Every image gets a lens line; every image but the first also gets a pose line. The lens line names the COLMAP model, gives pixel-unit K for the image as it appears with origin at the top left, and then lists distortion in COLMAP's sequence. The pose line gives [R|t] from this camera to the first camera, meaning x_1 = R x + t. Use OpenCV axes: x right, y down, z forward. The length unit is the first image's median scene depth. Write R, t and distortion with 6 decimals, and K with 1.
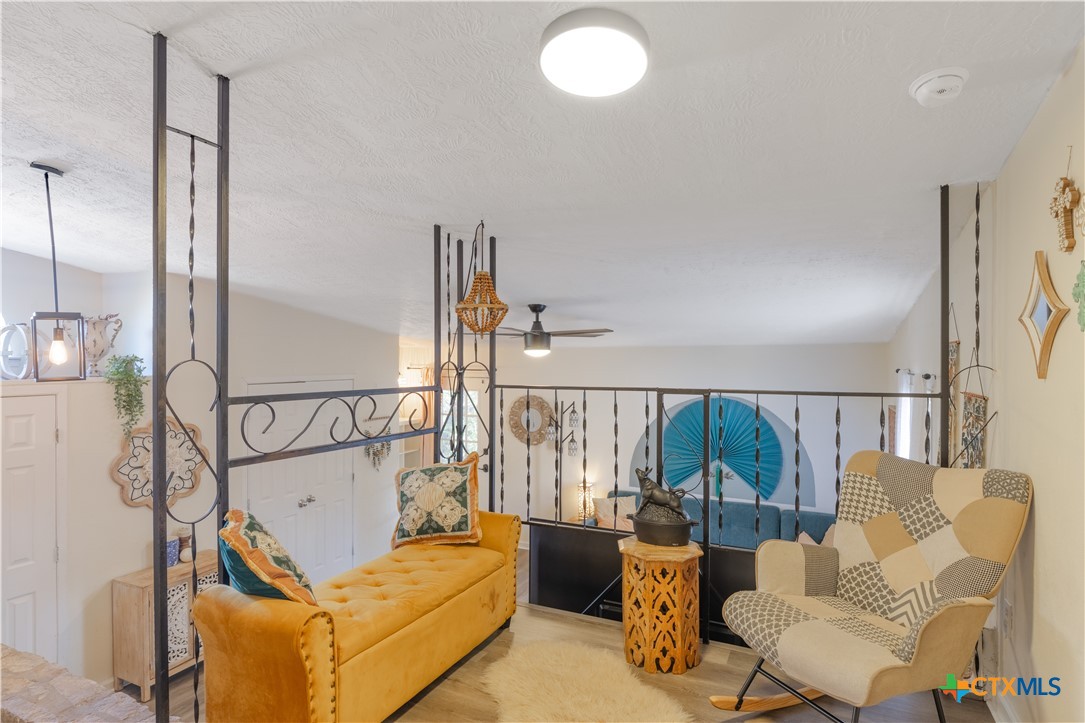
lens RADIAL K [[605.5, 0, 541.9], [0, 605.5, 362.3], [0, 0, 1]] dist [0.001766, 0.000097]
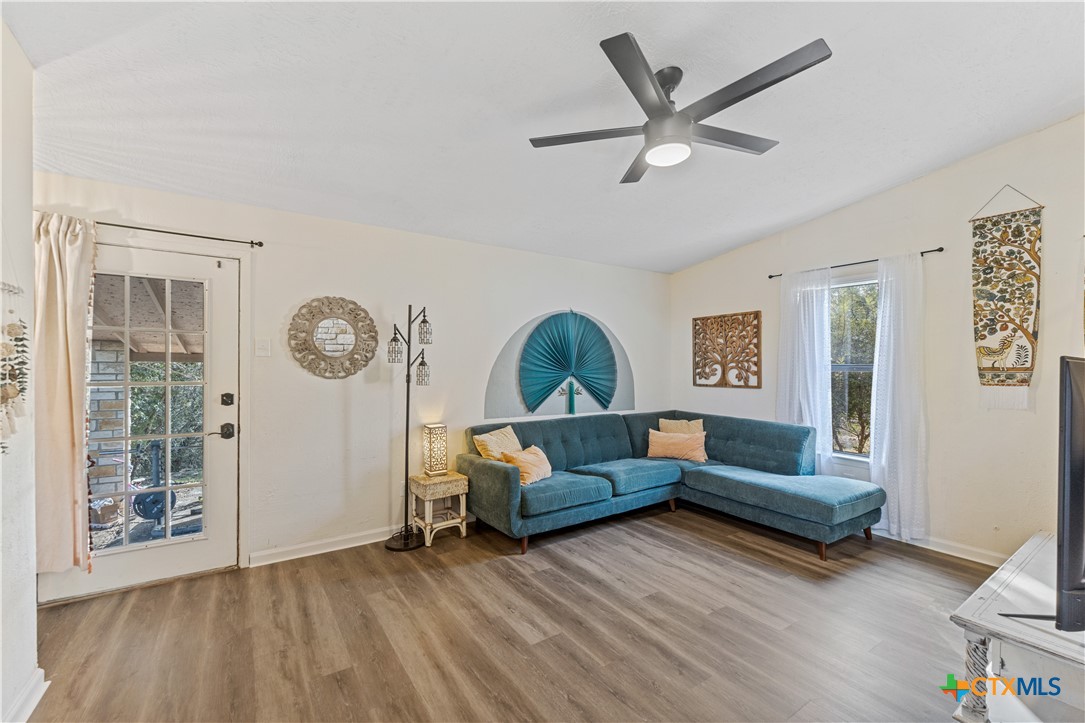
lens RADIAL K [[452.1, 0, 544.0], [0, 452.1, 363.4], [0, 0, 1]] dist [-0.000335, -0.000005]
pose [[0.485094, -0.002254, 0.874459, -0.362528], [0.005737, 0.999983, -0.000605, 0.142030], [-0.874443, 0.005310, 0.485099, 0.689322]]
